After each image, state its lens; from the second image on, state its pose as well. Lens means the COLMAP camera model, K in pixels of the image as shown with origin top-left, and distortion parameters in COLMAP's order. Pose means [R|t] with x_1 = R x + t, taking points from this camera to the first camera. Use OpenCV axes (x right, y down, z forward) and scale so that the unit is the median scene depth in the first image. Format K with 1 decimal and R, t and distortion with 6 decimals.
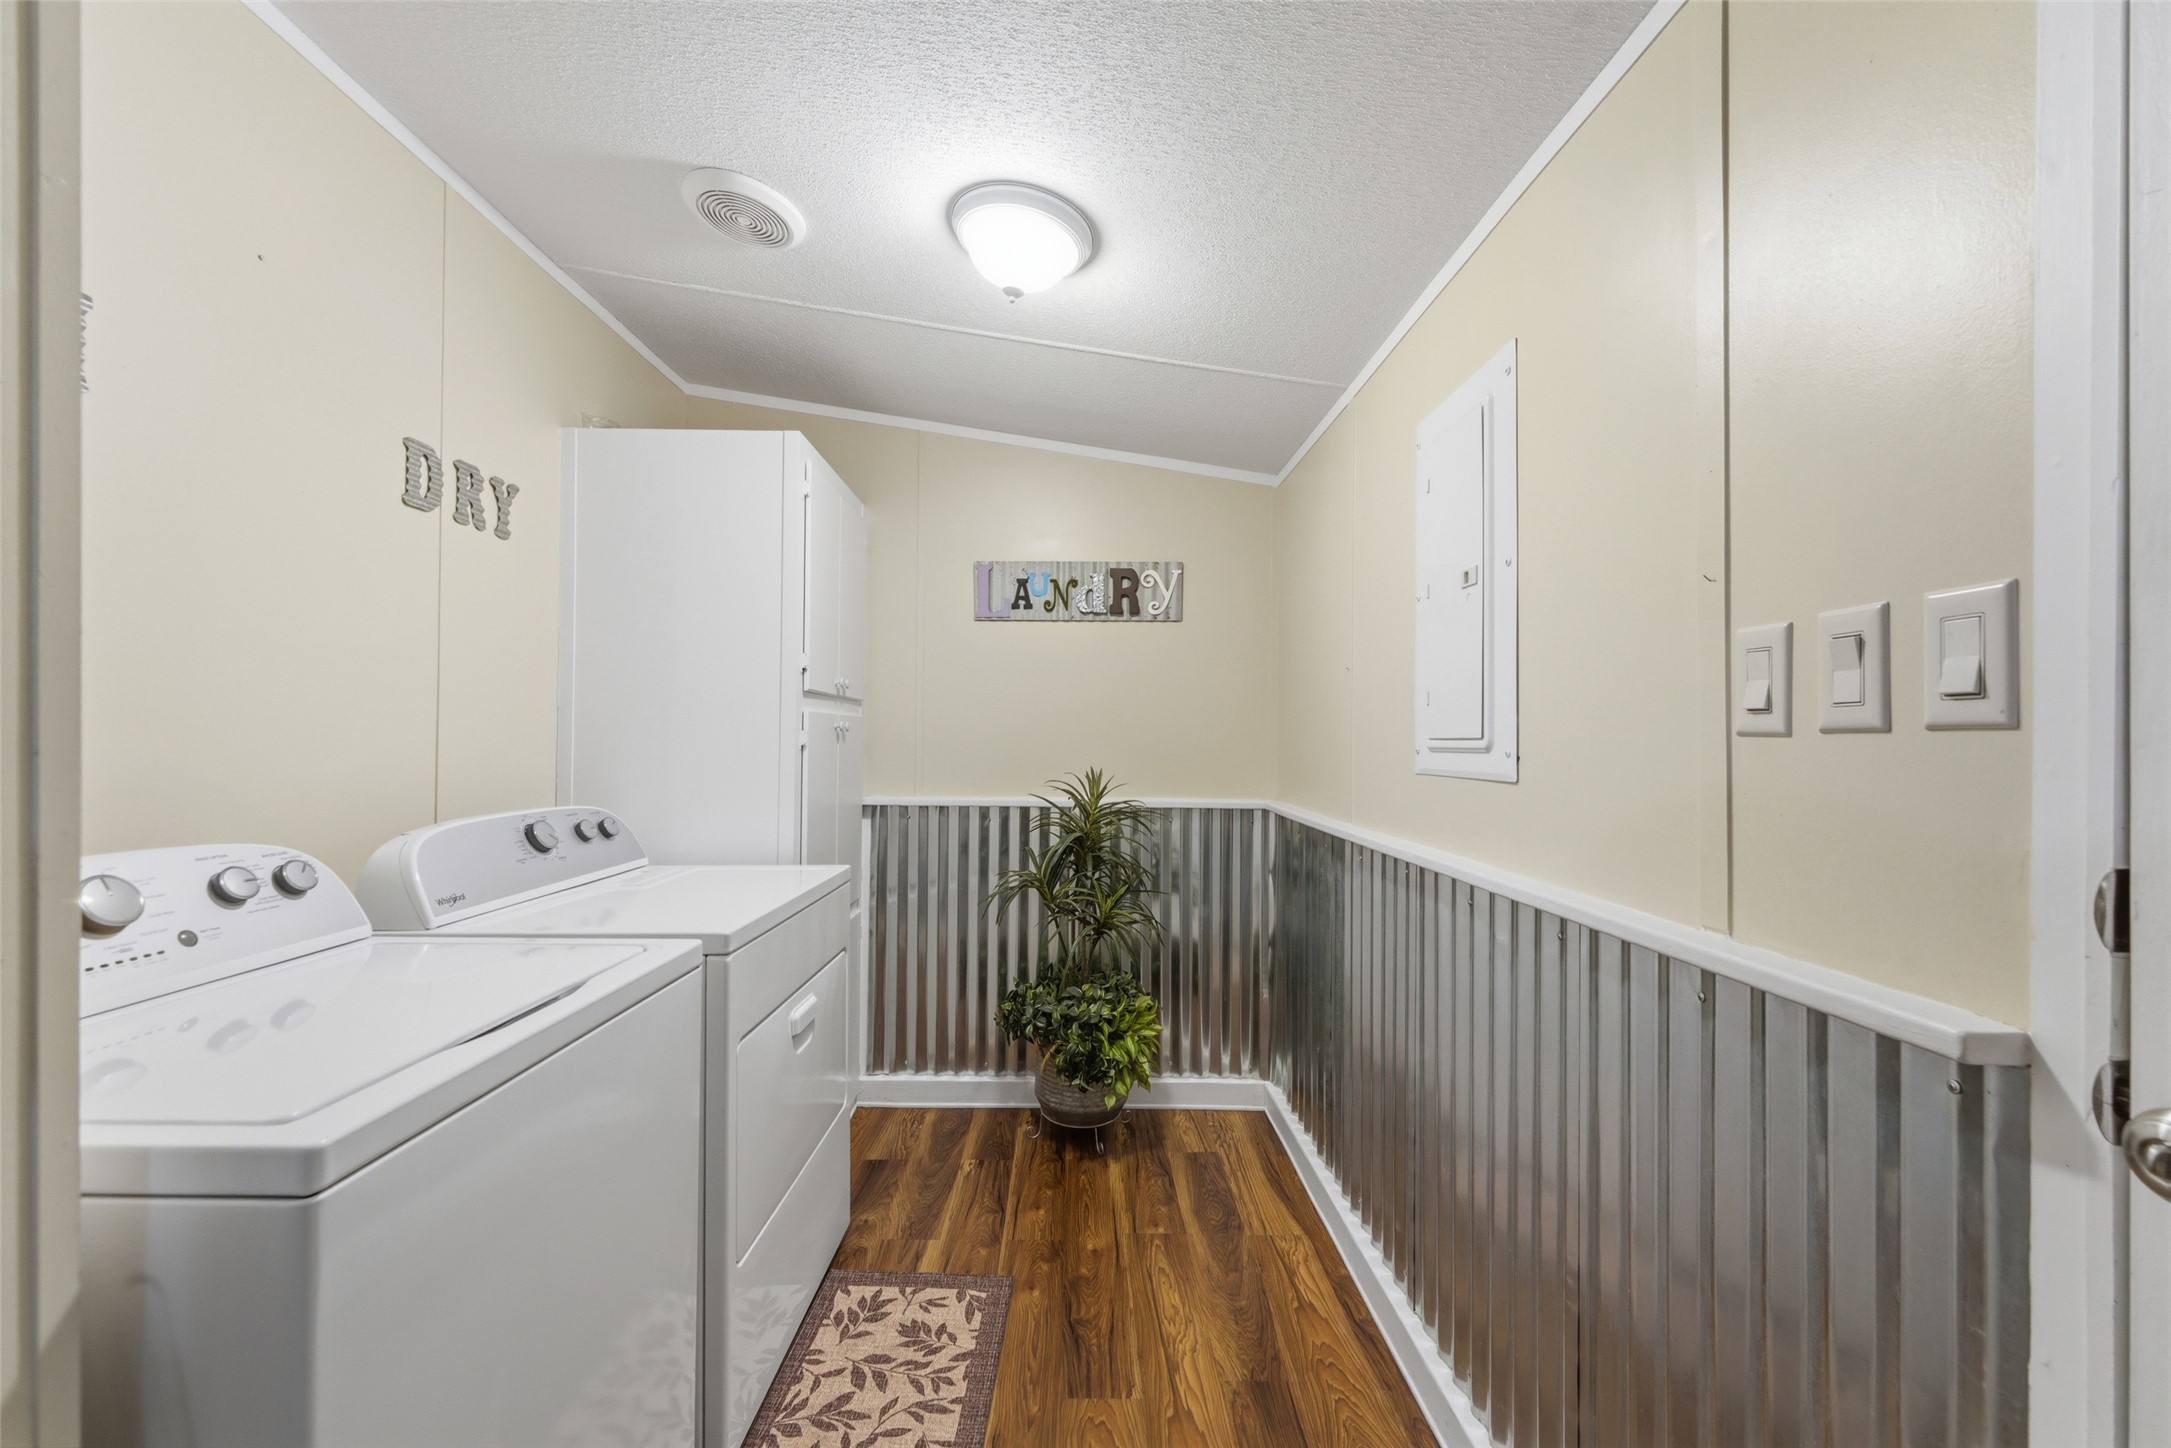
lens RADIAL K [[872.2, 0, 1083.5], [0, 872.2, 733.3], [0, 0, 1]] dist [0.018999, -0.002865]
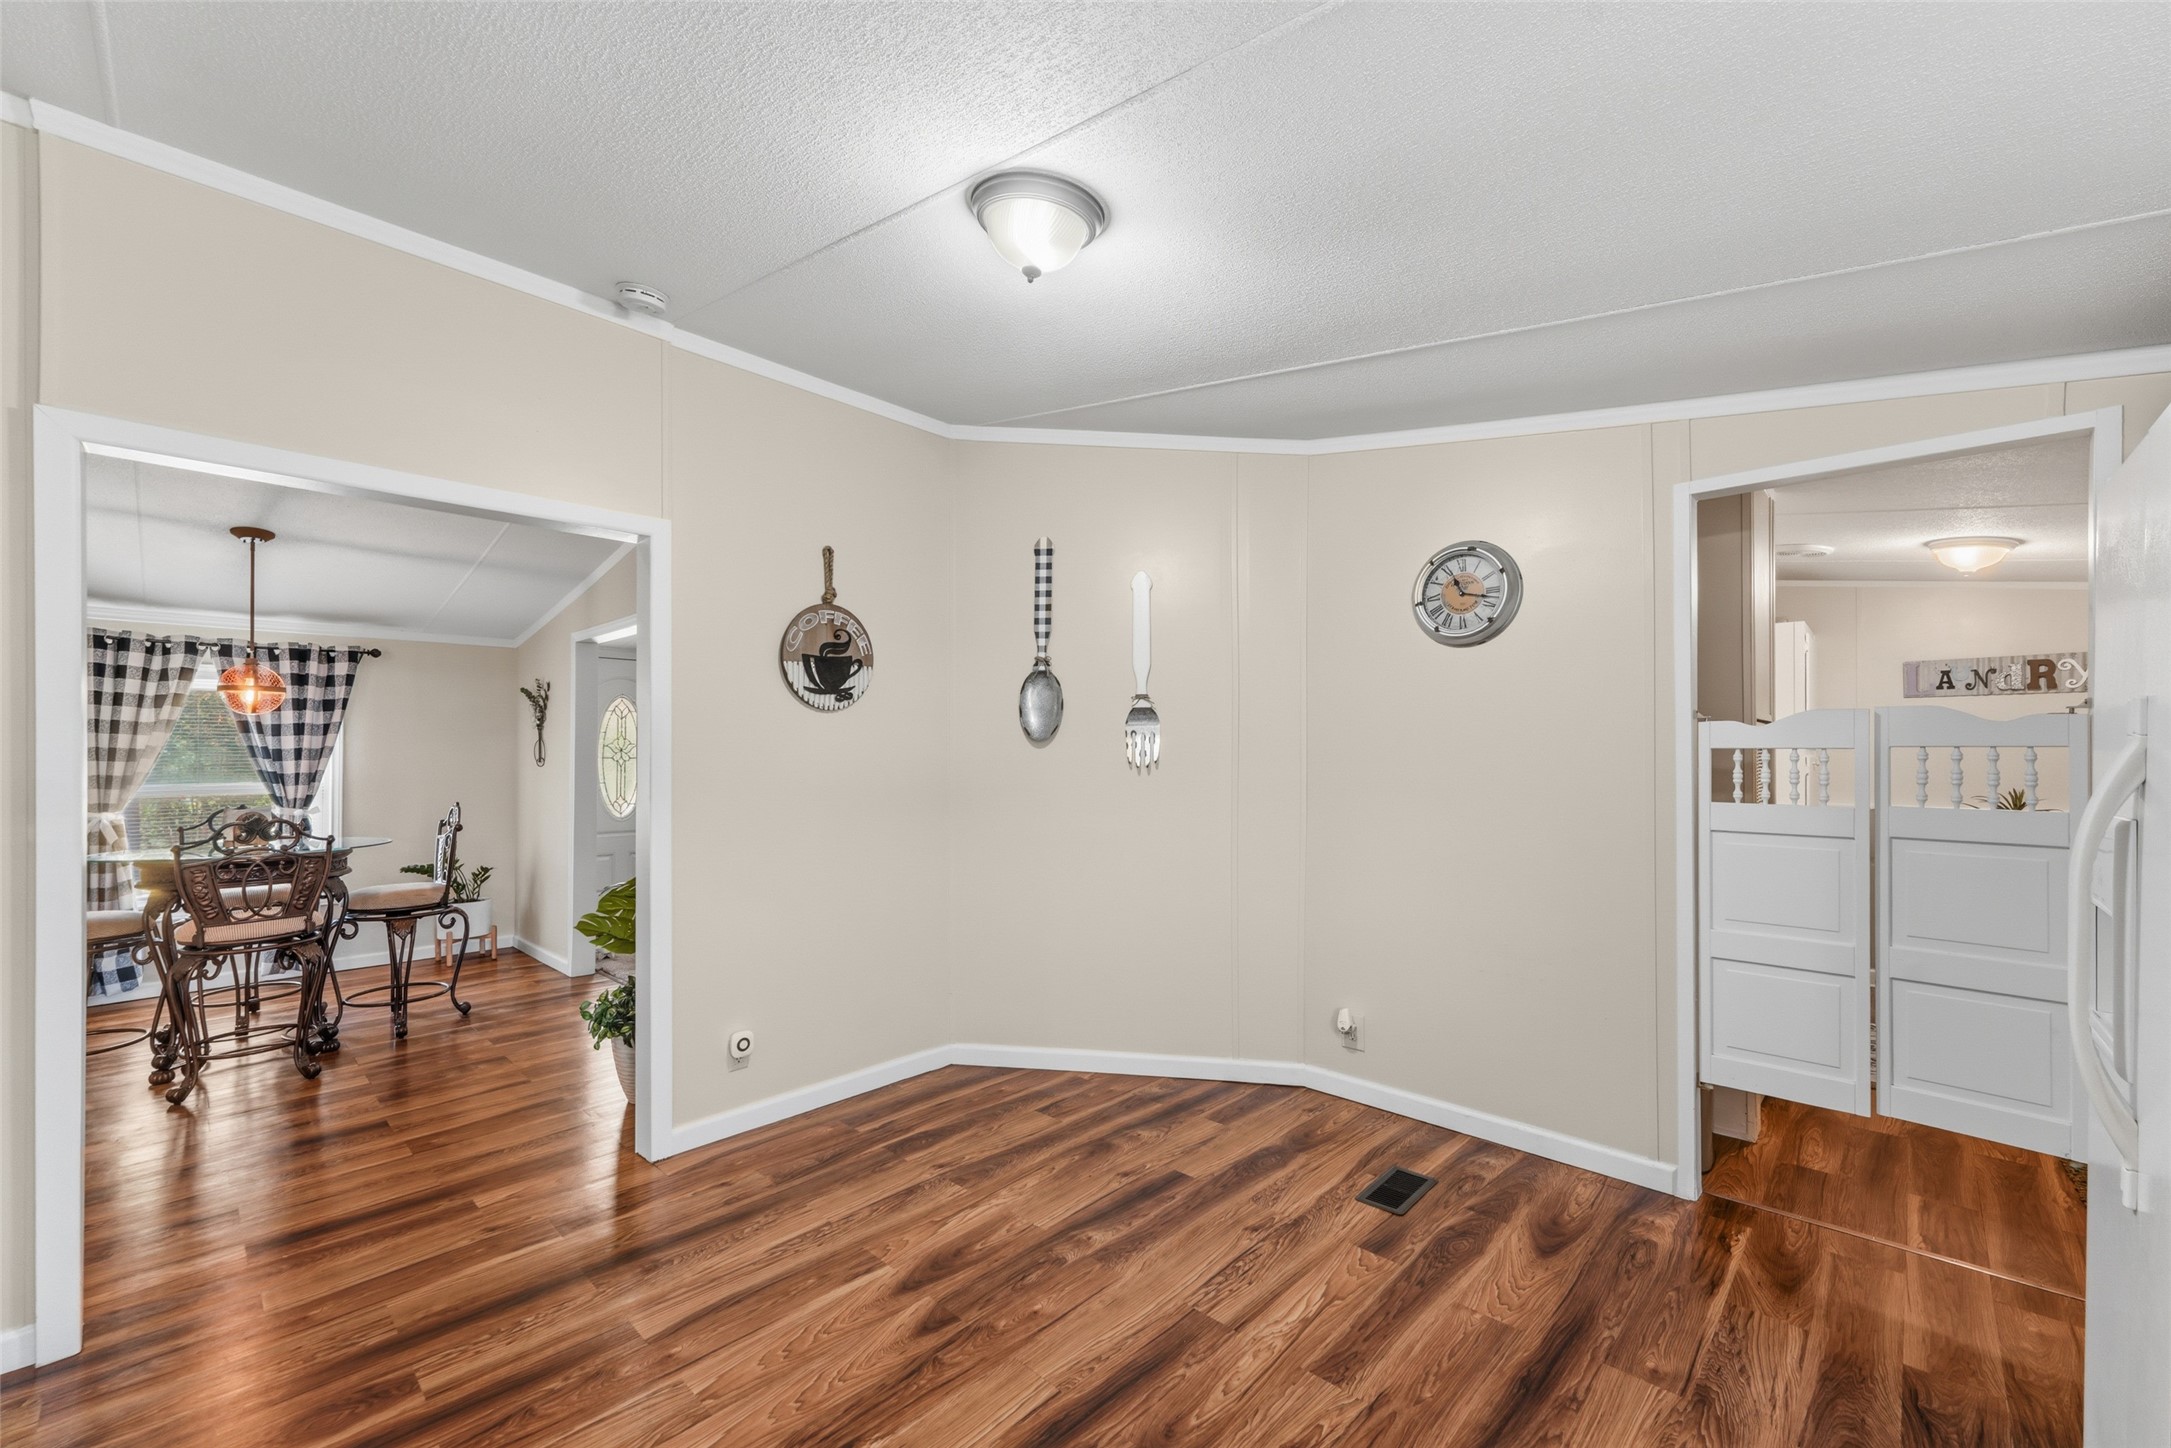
lens RADIAL K [[872.2, 0, 1072.7], [0, 872.2, 746.7], [0, 0, 1]] dist [0.018999, -0.002865]
pose [[0.736585, -0.007339, -0.676306, -0.152531], [0.007697, 0.999967, -0.002469, -0.044066], [0.676302, -0.003386, 0.736617, -1.301575]]
